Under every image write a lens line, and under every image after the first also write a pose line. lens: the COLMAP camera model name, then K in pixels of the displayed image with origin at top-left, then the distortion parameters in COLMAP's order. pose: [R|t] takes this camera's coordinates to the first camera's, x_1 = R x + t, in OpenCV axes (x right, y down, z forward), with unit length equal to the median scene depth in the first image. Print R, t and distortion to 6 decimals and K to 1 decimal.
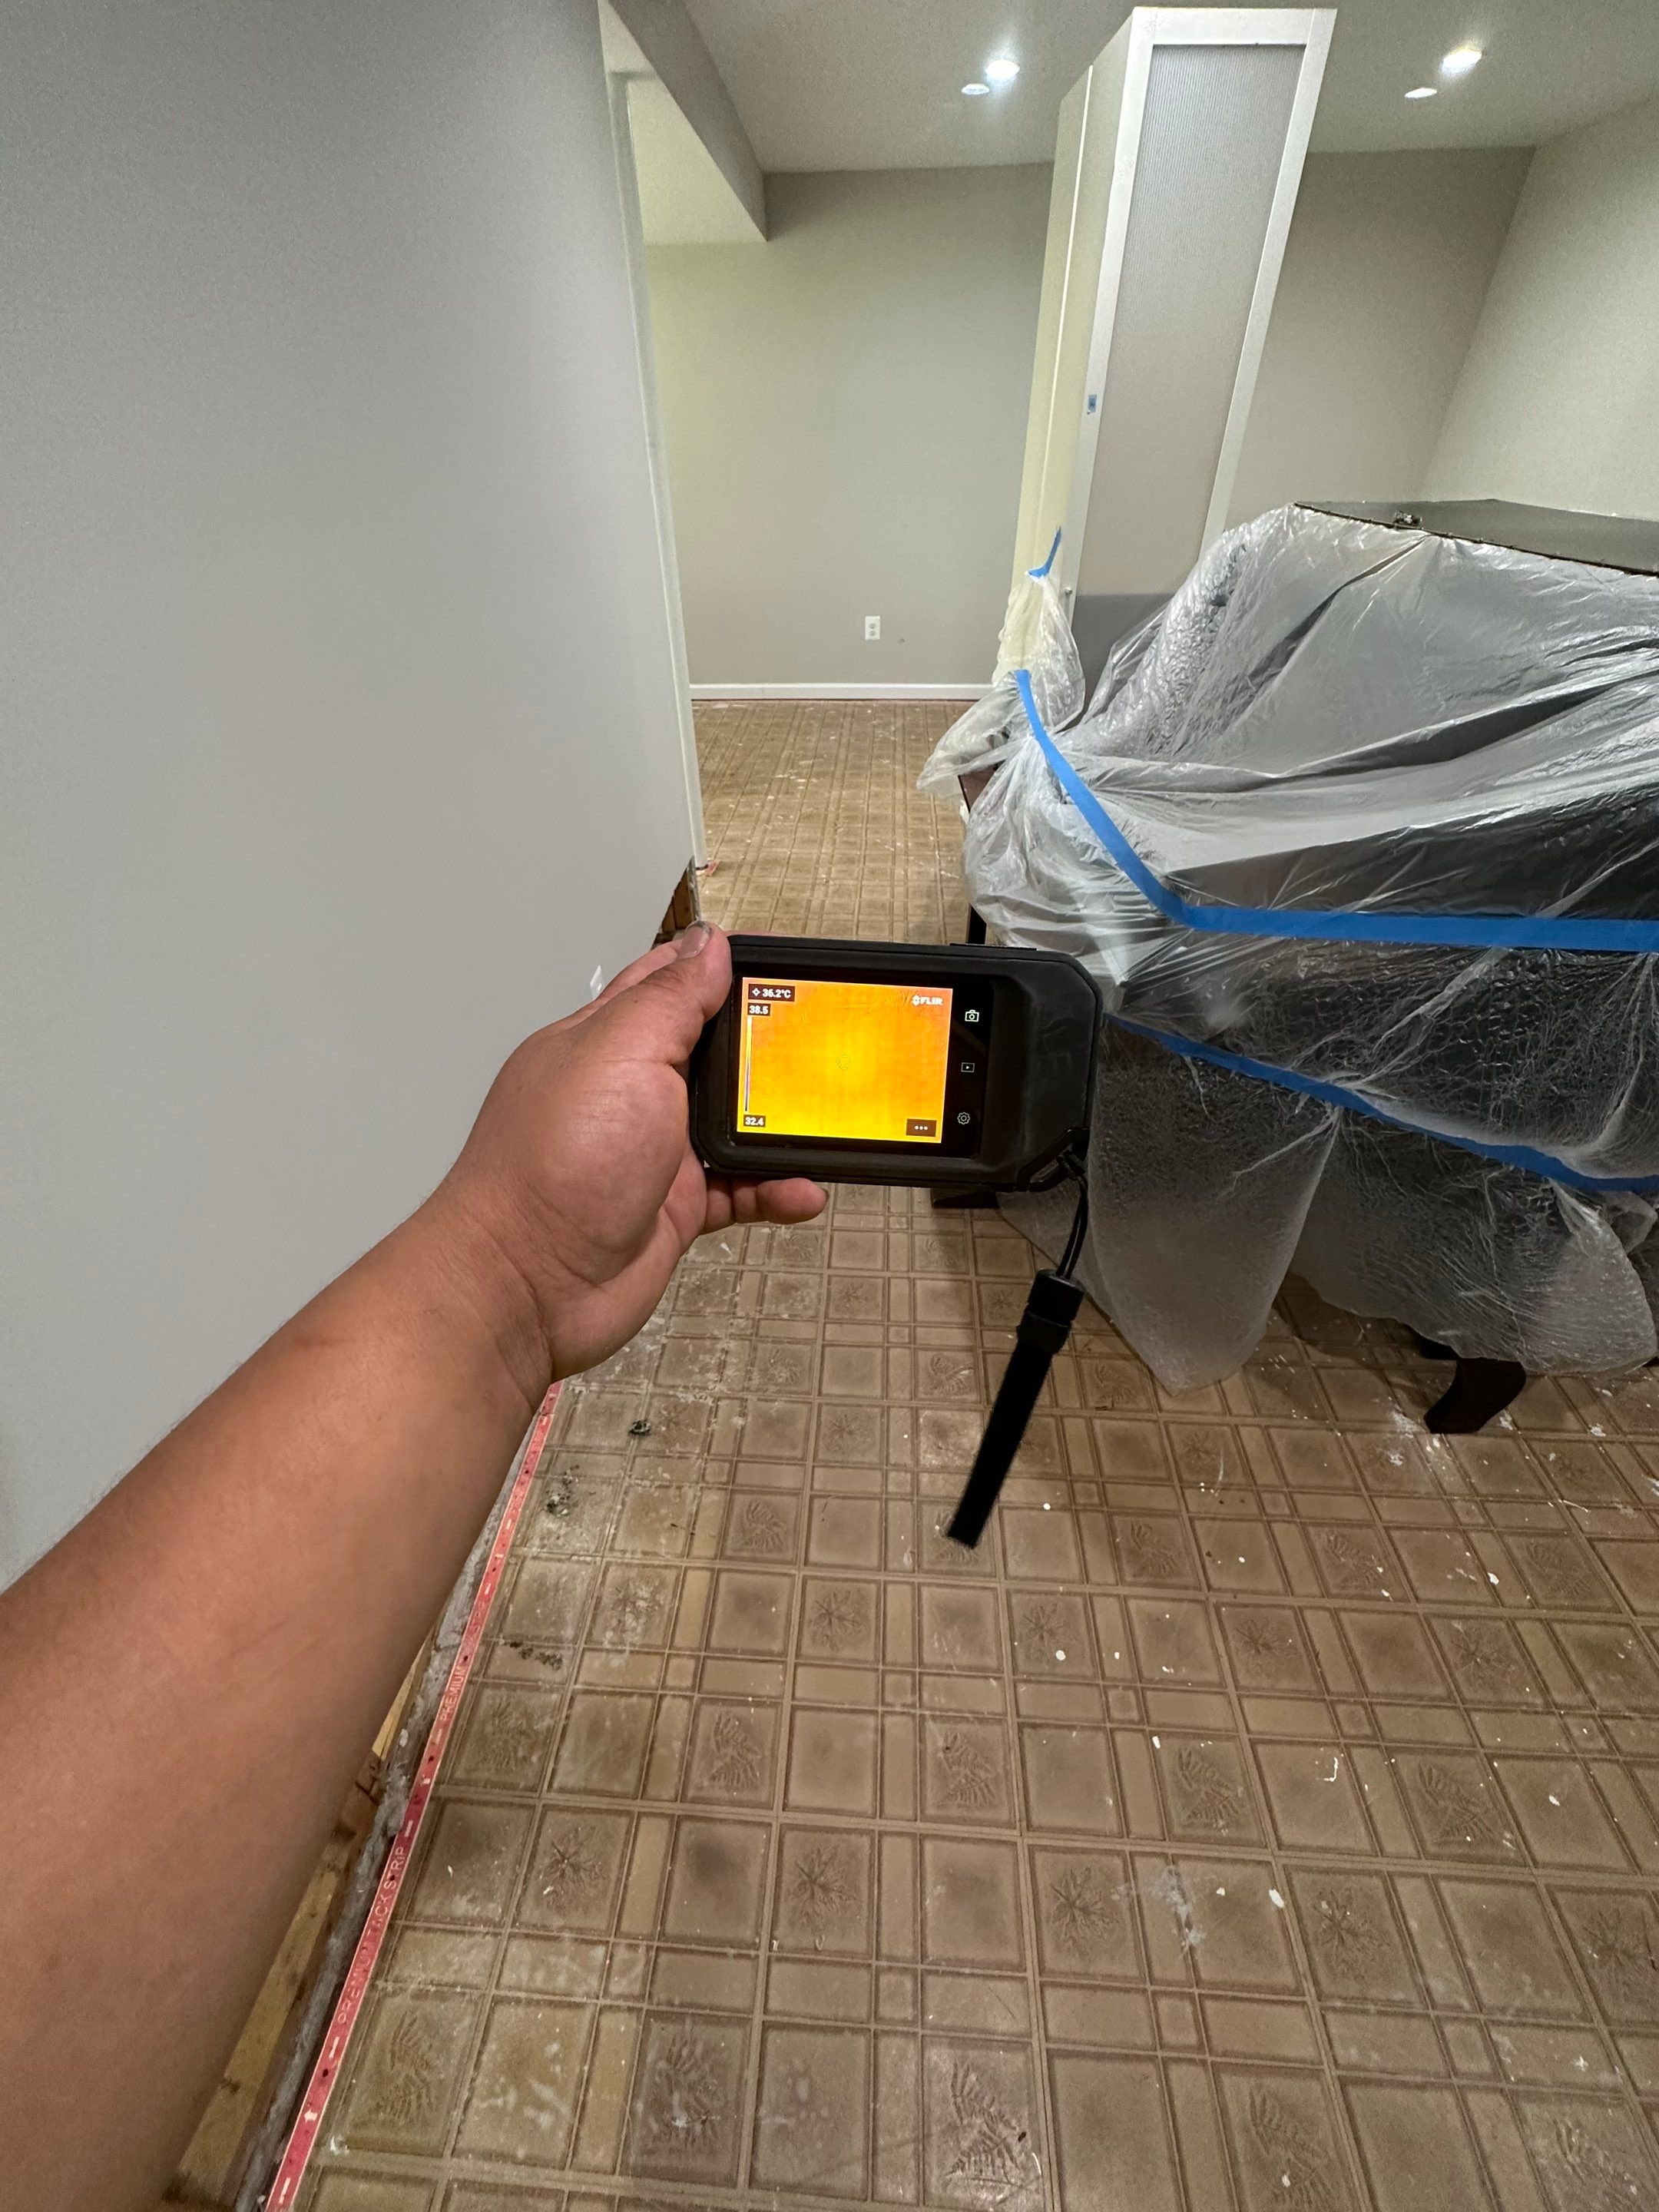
lens RADIAL K [[902.7, 0, 829.5], [0, 902.7, 1106.0], [0, 0, 1]] dist [-0.000283, -0.000022]
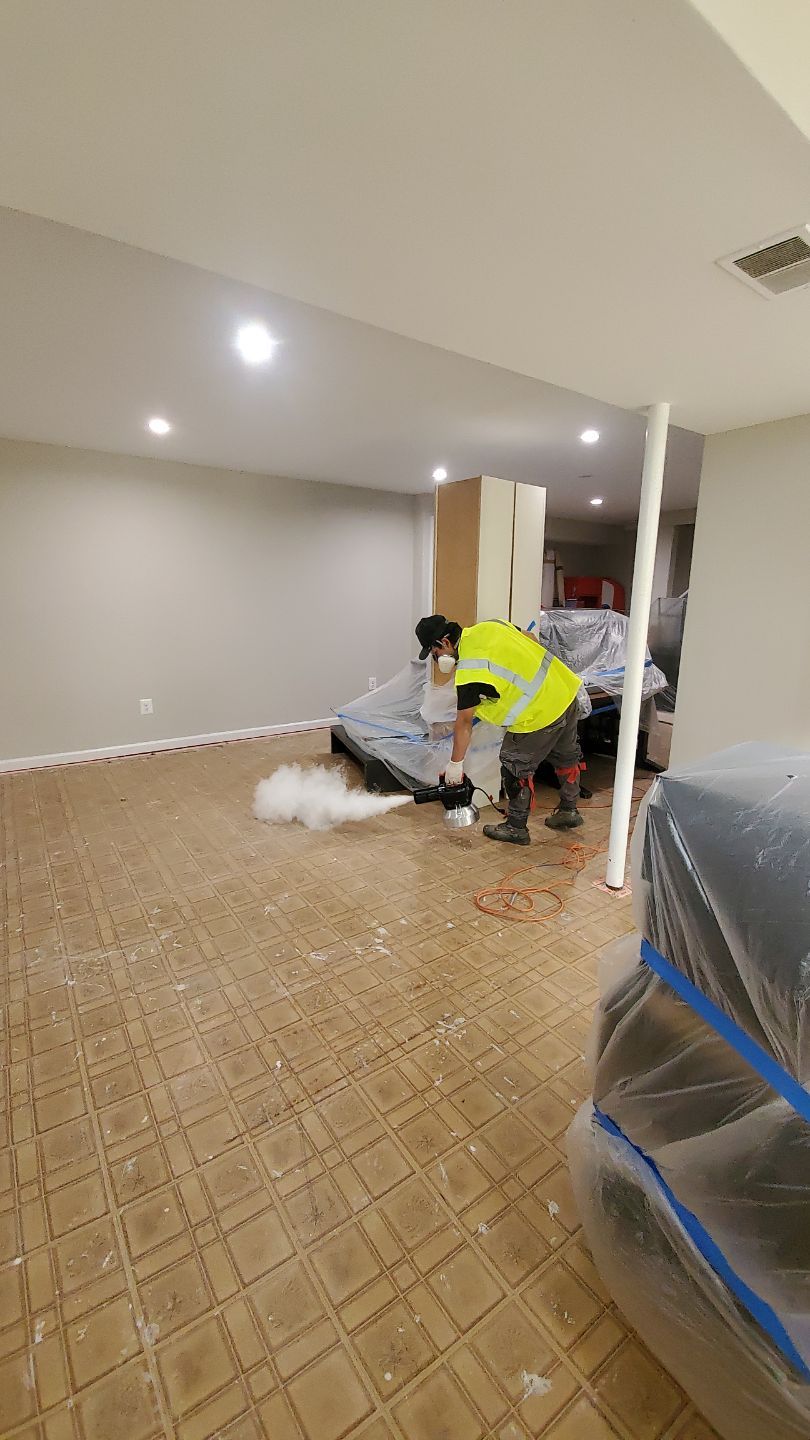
lens RADIAL K [[563.4, 0, 405.0], [0, 563.4, 720.0], [0, 0, 1]] dist [-0.000784, -0.009173]
pose [[-0.601480, -0.348251, 0.718988, -0.315373], [0.360710, 0.684639, 0.633371, -0.689281], [-0.712819, 0.640305, -0.286179, 0.763416]]
